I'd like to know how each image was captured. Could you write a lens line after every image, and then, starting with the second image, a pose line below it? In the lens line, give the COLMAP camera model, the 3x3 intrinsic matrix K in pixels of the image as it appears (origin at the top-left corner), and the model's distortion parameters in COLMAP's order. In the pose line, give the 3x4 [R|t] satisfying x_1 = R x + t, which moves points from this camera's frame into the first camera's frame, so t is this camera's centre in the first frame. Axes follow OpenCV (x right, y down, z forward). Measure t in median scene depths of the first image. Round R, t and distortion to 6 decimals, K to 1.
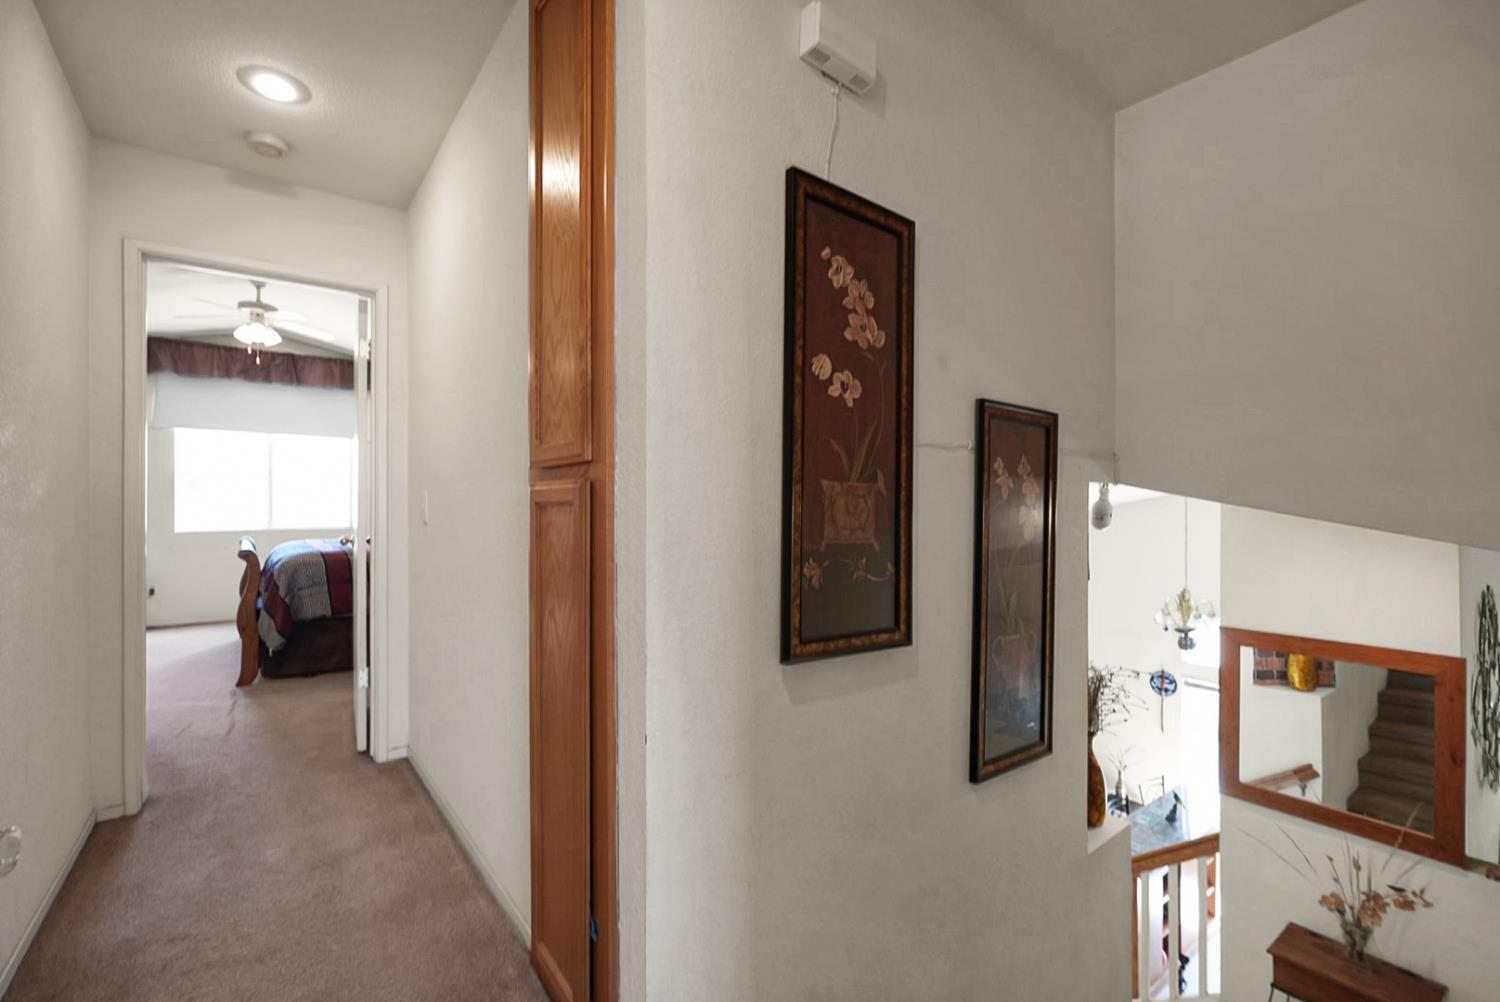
lens RADIAL K [[655.0, 0, 743.1], [0, 655.0, 505.7], [0, 0, 1]] dist [-0.002994, 0.003658]
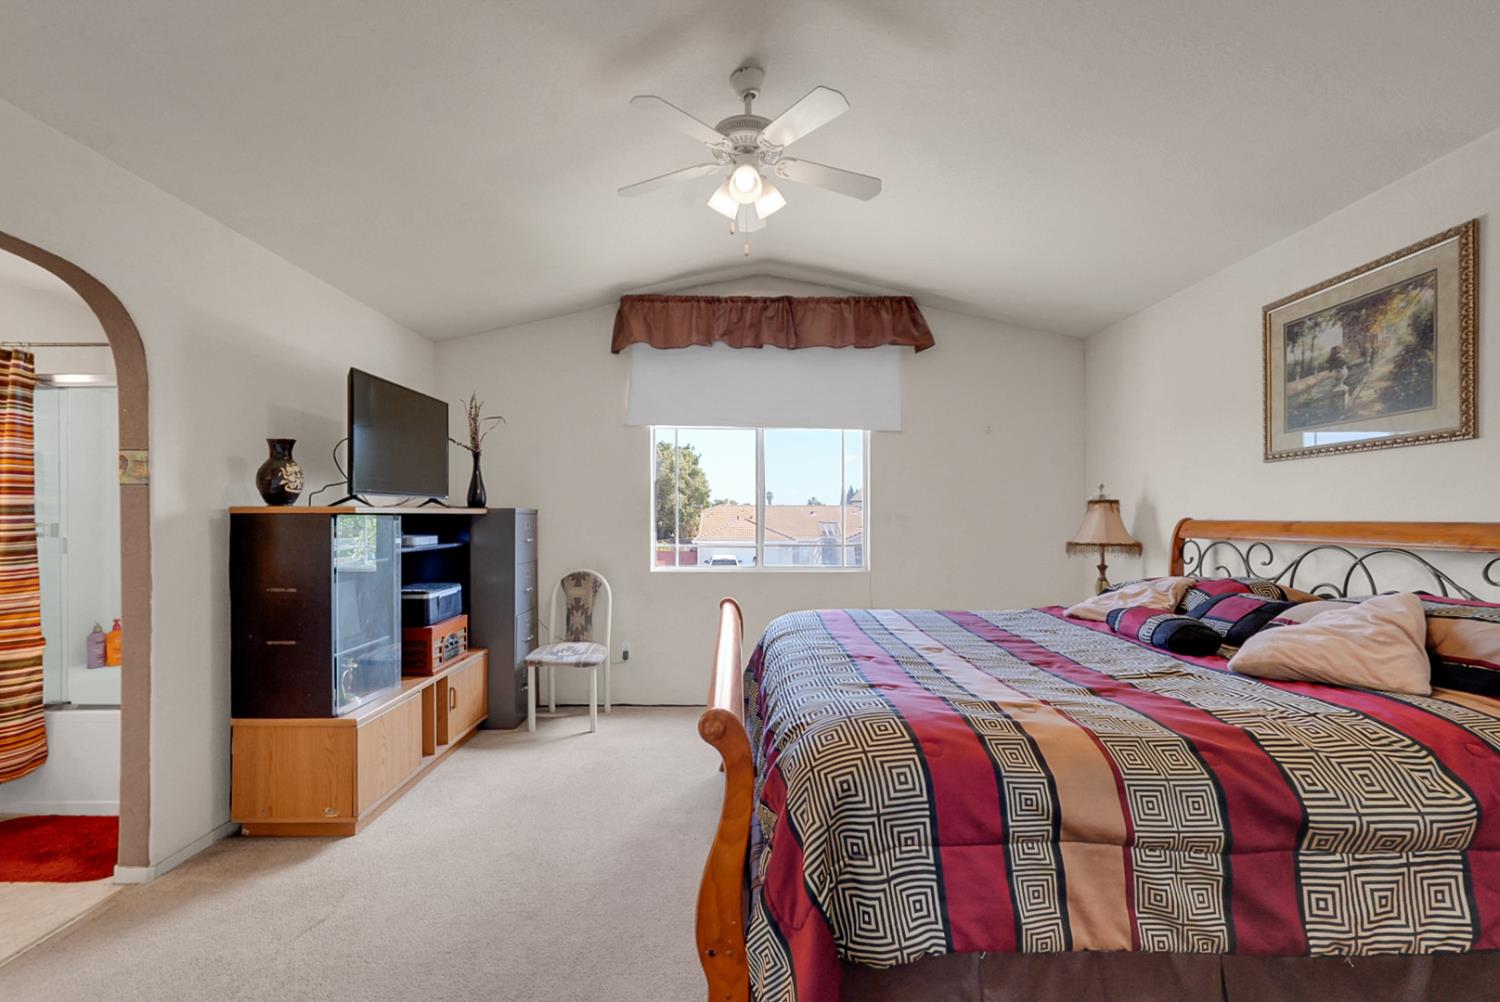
lens RADIAL K [[685.9, 0, 749.2], [0, 685.9, 516.3], [0, 0, 1]] dist [-0.001058, -0.000018]
pose [[0.808237, 0.000003, -0.588857, -0.357566], [-0.003015, 0.999987, -0.004133, -0.019561], [0.588849, 0.005116, 0.808227, 0.480080]]
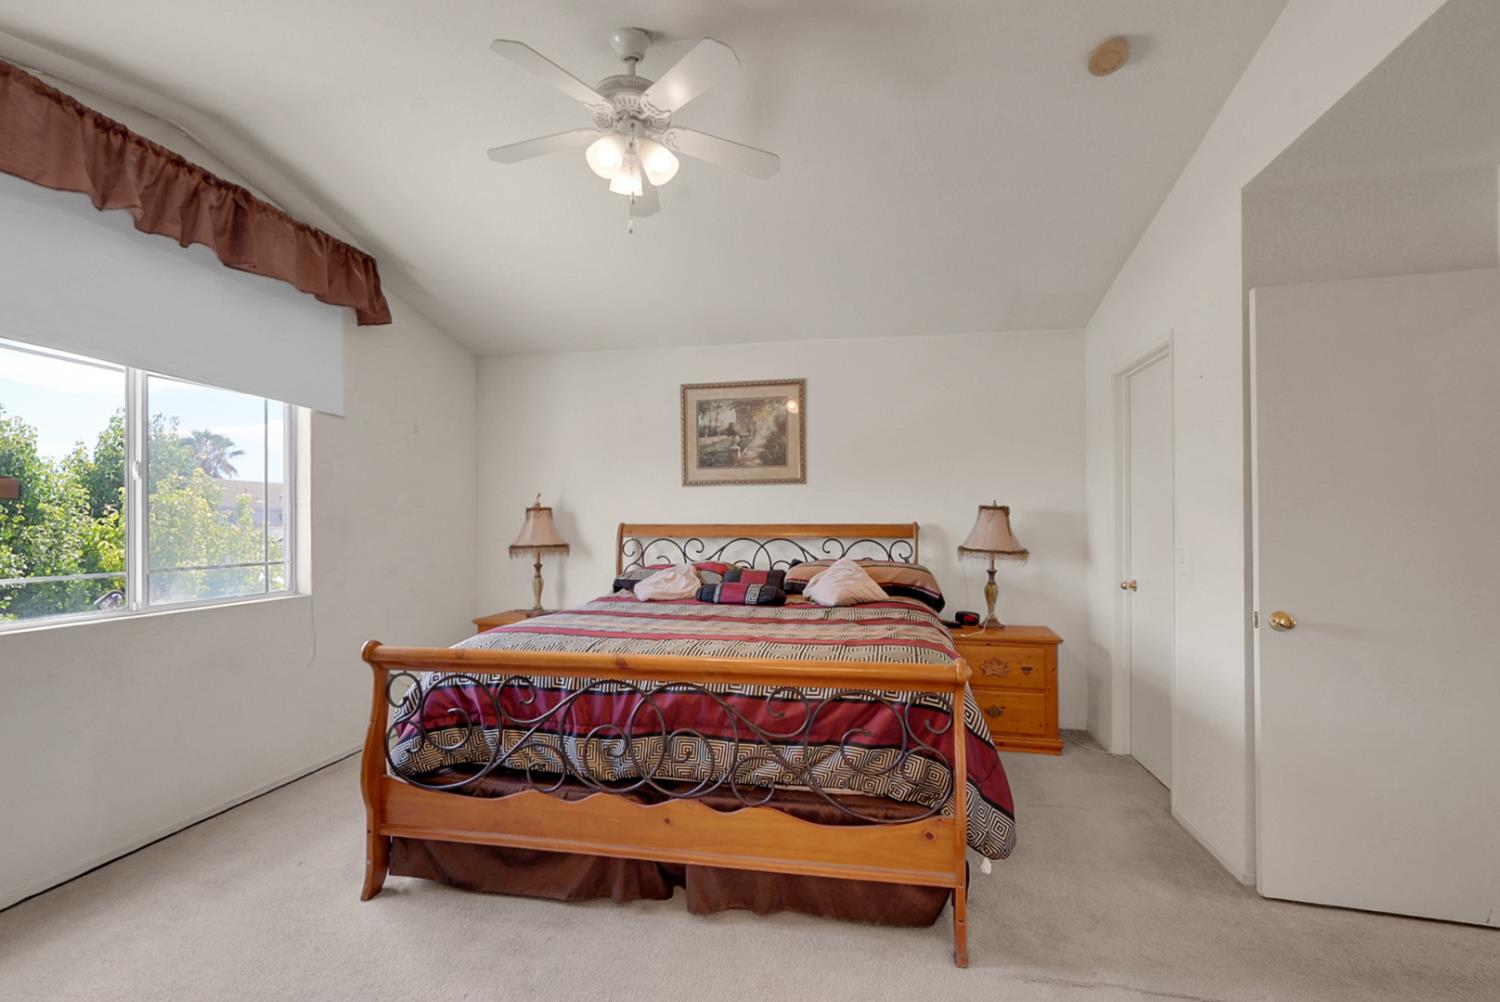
lens RADIAL K [[673.8, 0, 744.4], [0, 673.8, 497.2], [0, 0, 1]] dist [-0.003621, 0.001448]
pose [[0.724765, 0.027445, 0.688449, -0.799978], [0.003846, 0.999030, -0.043876, -0.016664], [-0.688985, 0.034448, 0.723956, 0.510128]]
